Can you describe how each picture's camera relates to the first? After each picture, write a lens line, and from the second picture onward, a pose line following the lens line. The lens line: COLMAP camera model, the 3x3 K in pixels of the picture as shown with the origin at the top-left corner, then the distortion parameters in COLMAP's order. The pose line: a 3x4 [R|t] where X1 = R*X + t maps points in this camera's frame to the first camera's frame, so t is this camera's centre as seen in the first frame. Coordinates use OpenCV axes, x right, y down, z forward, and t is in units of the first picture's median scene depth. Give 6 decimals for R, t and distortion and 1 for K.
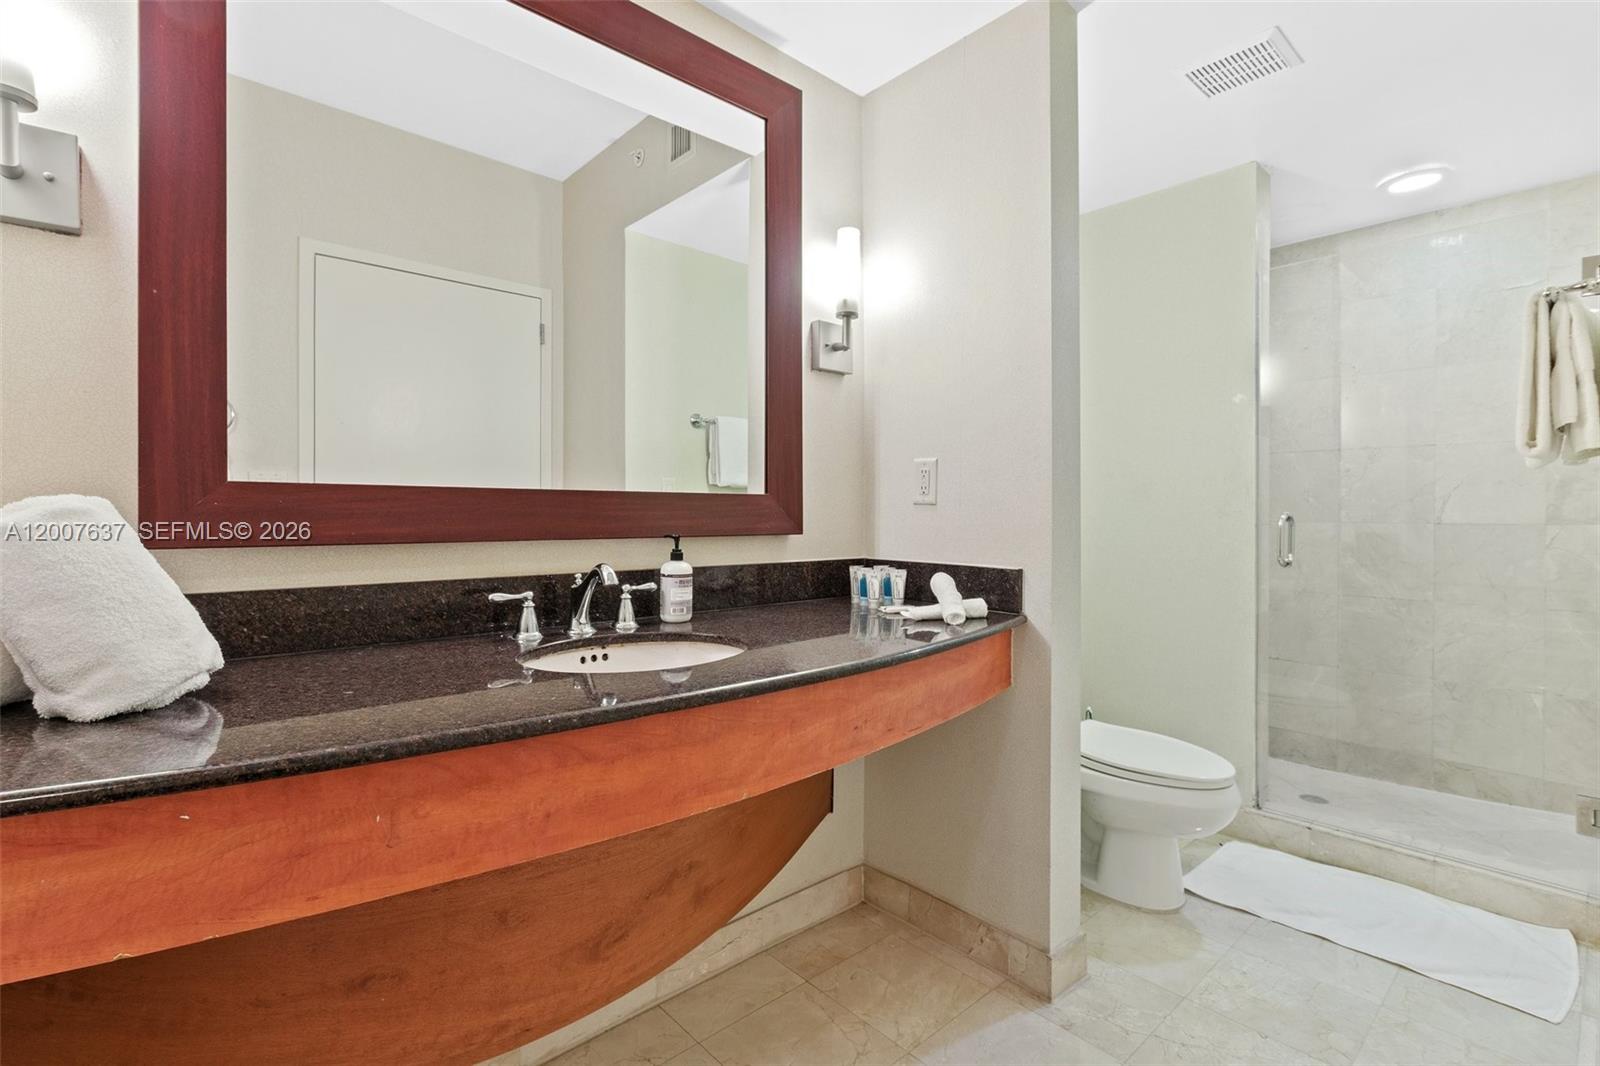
lens RADIAL K [[774.4, 0, 807.2], [0, 774.4, 516.1], [0, 0, 1]] dist [0.009006, -0.000369]
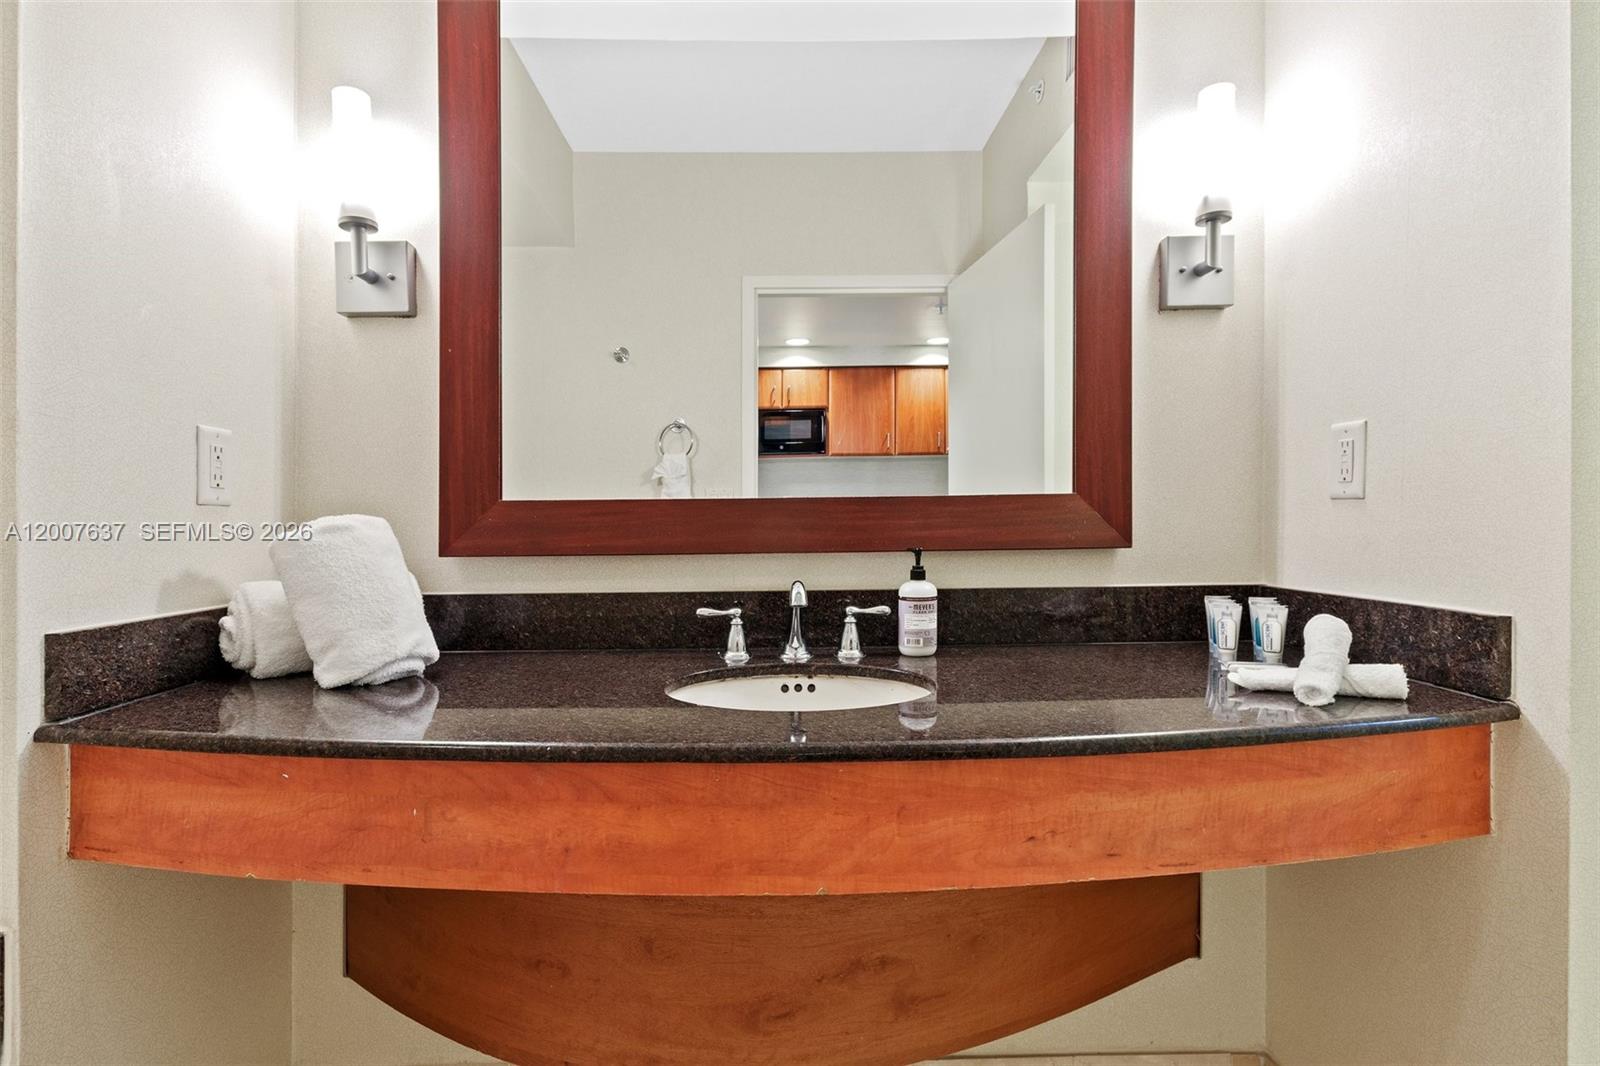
lens RADIAL K [[832.1, 0, 806.8], [0, 832.1, 535.7], [0, 0, 1]] dist [0.016216, 0.000348]
pose [[0.736068, -0.005515, -0.676886, 0.378169], [0.012435, 0.999908, 0.005375, 0.005758], [0.676794, -0.012374, 0.736069, 0.316653]]
